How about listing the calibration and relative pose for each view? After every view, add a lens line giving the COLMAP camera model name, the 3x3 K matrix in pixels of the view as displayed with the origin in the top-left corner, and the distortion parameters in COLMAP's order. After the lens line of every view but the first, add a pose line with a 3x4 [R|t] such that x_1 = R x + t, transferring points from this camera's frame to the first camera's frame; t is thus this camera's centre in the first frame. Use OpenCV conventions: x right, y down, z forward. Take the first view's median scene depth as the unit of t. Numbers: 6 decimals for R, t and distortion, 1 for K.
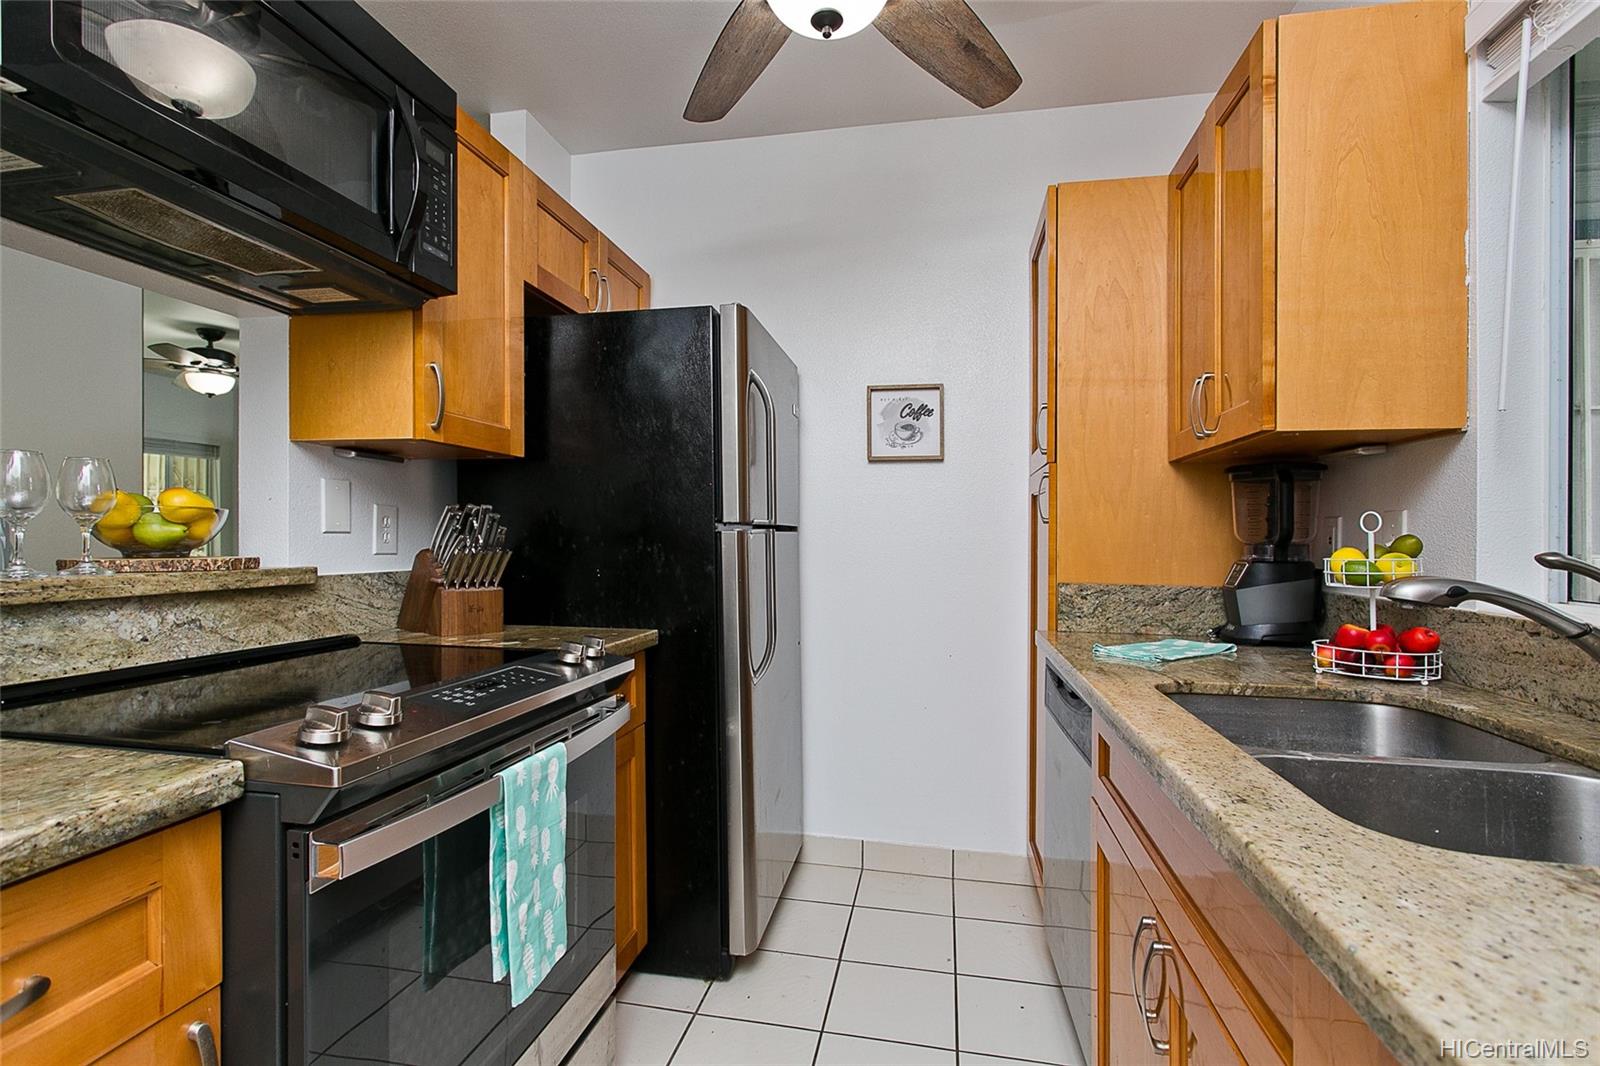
lens RADIAL K [[772.5, 0, 791.2], [0, 772.5, 541.3], [0, 0, 1]] dist [0.001020, 0.002889]
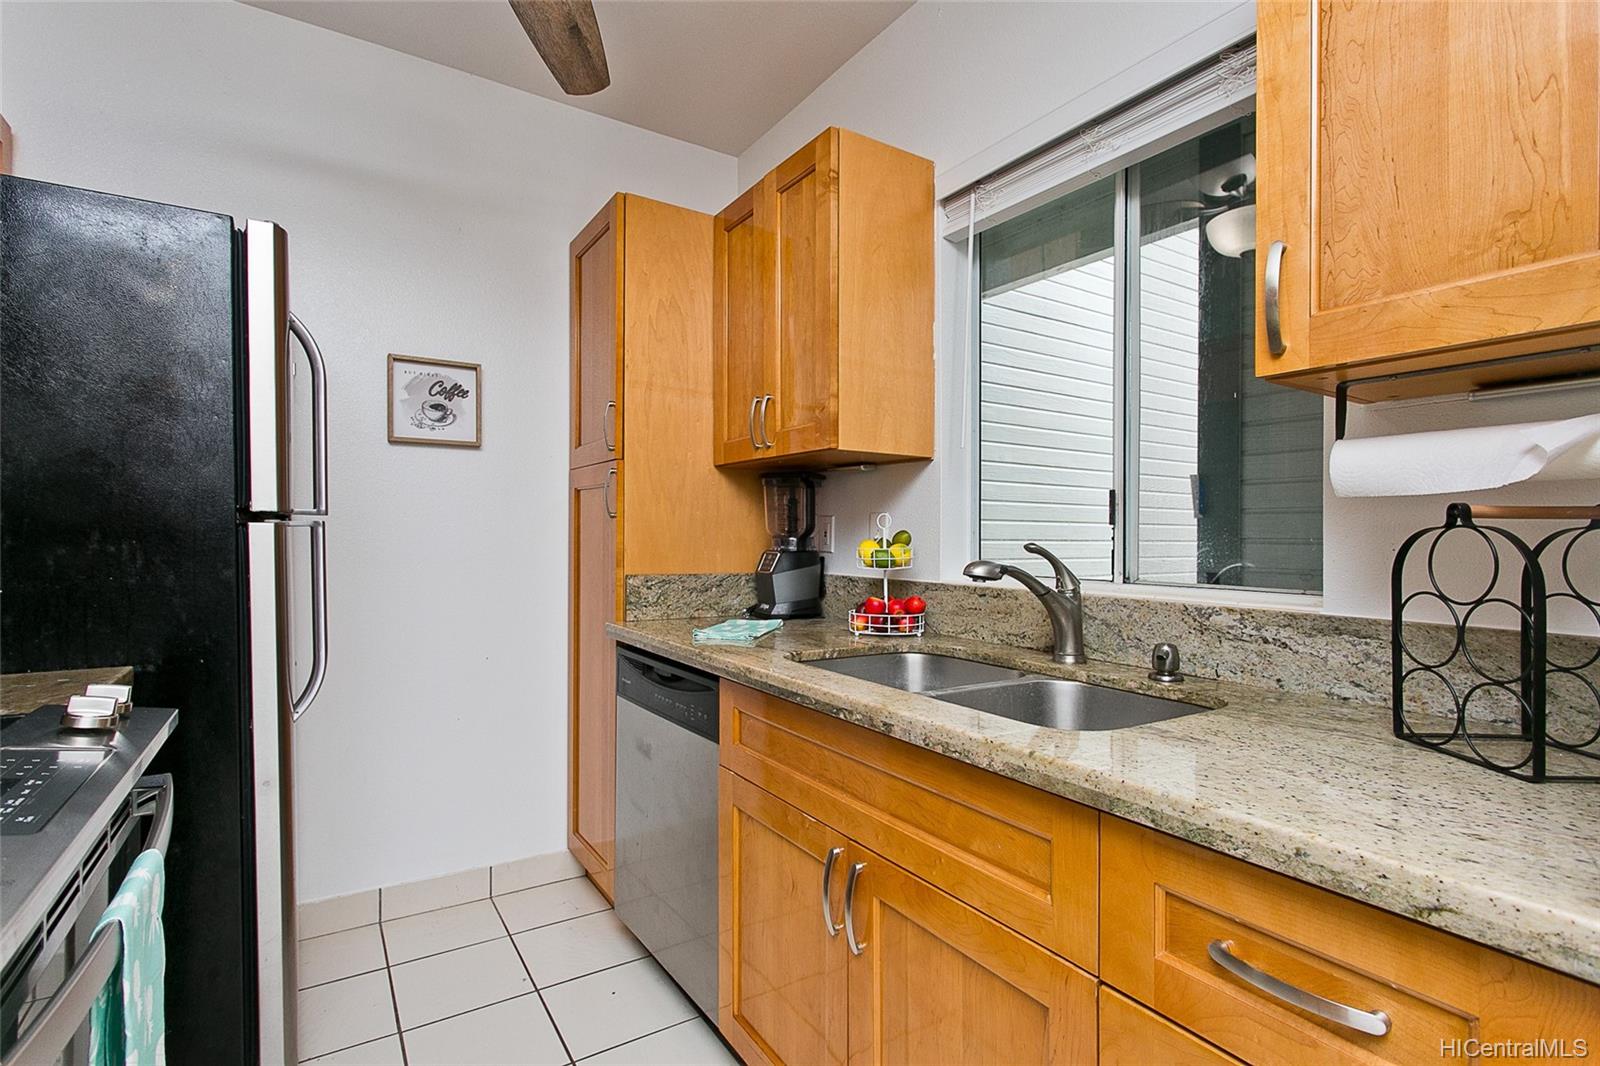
lens RADIAL K [[772.5, 0, 800.7], [0, 772.5, 532.4], [0, 0, 1]] dist [0.001020, 0.002889]
pose [[0.715941, -0.000452, 0.698160, -0.225425], [0.000801, 1.000000, -0.000174, -0.003625], [-0.698160, 0.000684, 0.715941, 0.092559]]
